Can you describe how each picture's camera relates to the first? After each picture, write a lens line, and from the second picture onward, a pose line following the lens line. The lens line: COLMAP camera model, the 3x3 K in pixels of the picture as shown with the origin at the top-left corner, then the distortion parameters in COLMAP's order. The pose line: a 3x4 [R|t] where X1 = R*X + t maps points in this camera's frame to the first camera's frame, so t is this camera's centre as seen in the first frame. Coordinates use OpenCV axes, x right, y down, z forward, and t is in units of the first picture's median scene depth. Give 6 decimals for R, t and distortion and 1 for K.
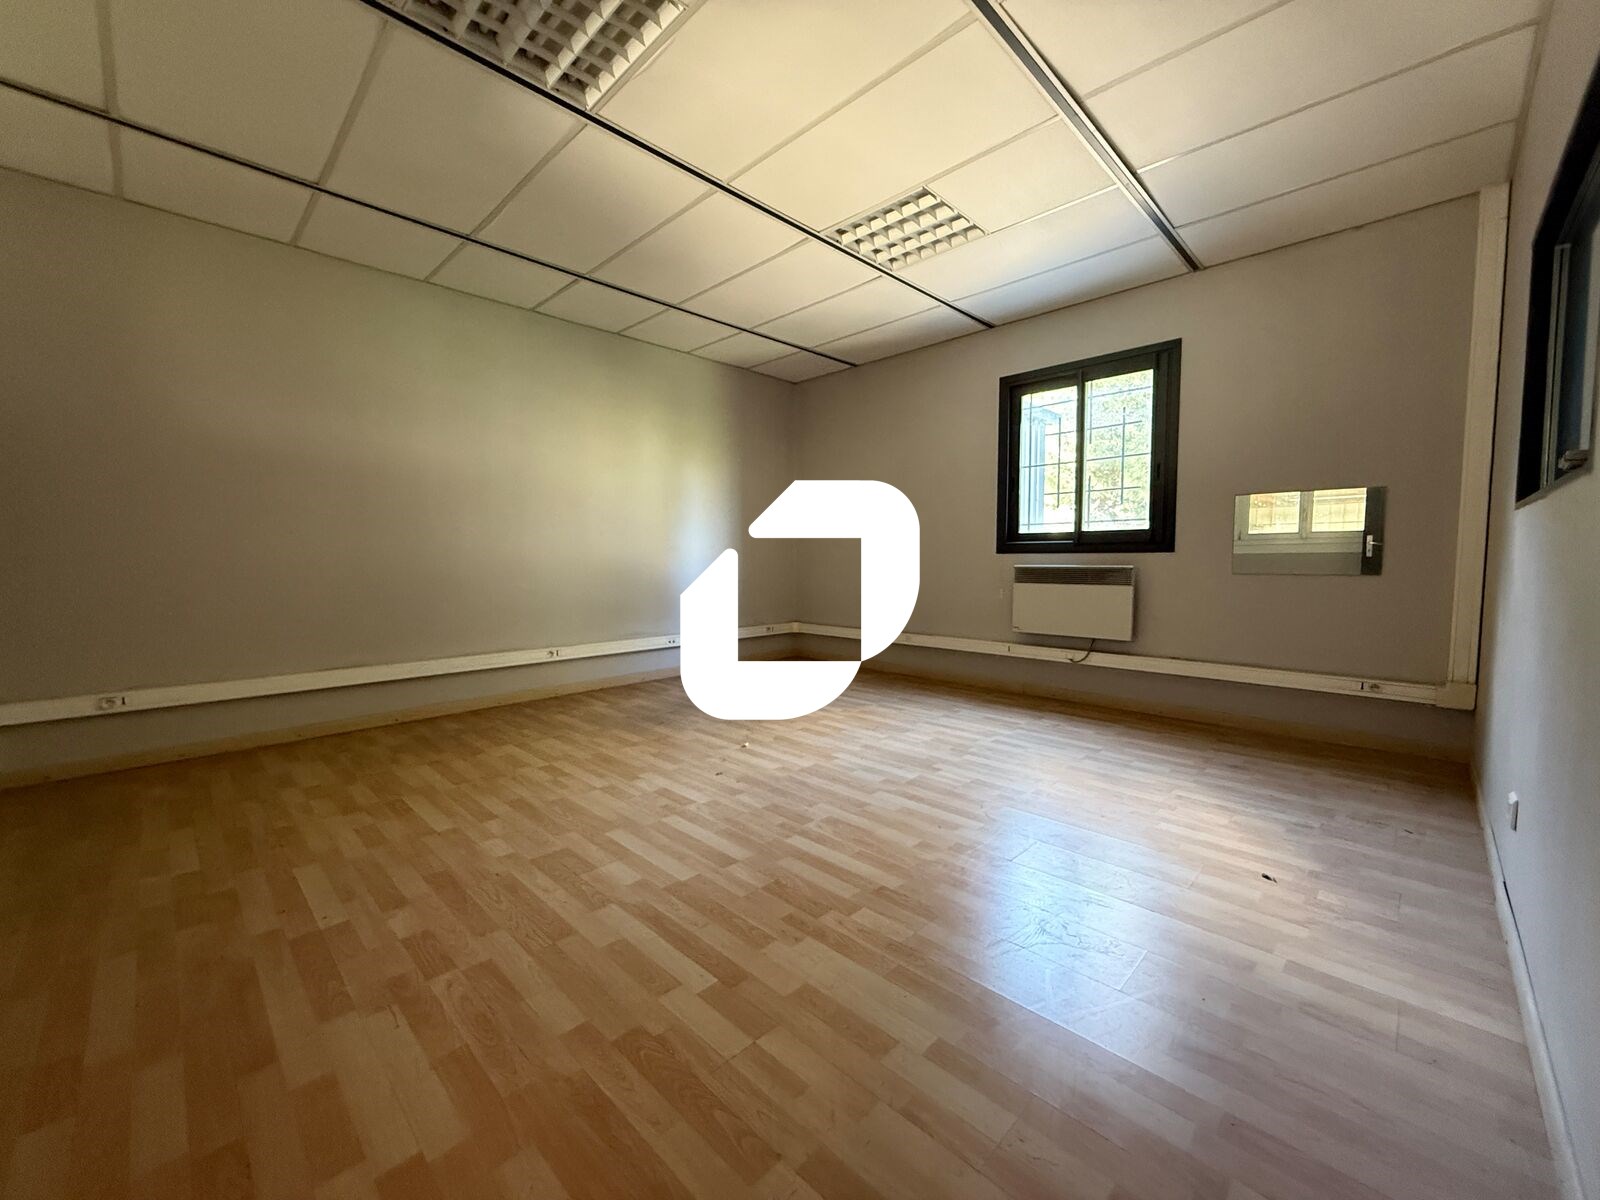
lens RADIAL K [[638.4, 0, 806.3], [0, 638.4, 603.3], [0, 0, 1]] dist [-0.001101, 0.000385]
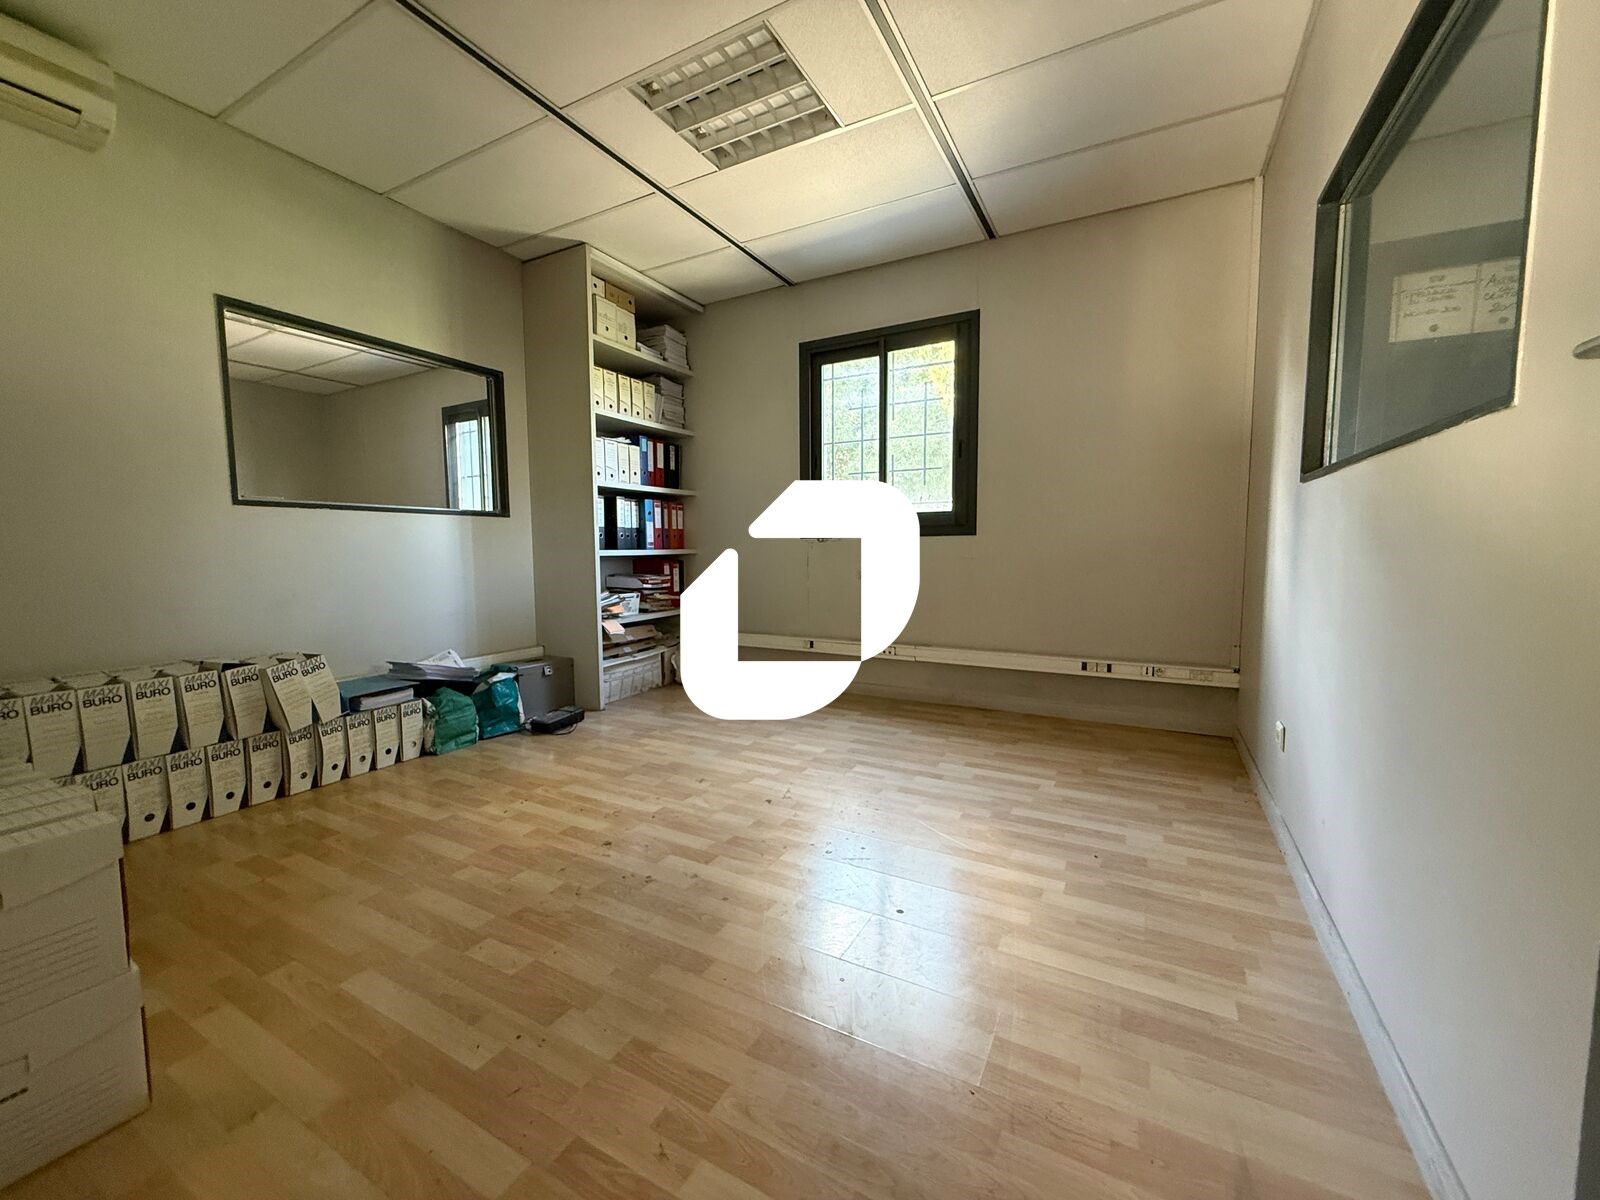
lens RADIAL K [[638.4, 0, 801.7], [0, 638.4, 593.7], [0, 0, 1]] dist [-0.001101, 0.000385]
pose [[0.966411, -0.017994, 0.256372, 0.078229], [0.016700, 0.999834, 0.007221, -0.009207], [-0.256459, -0.002697, 0.966551, 0.145751]]
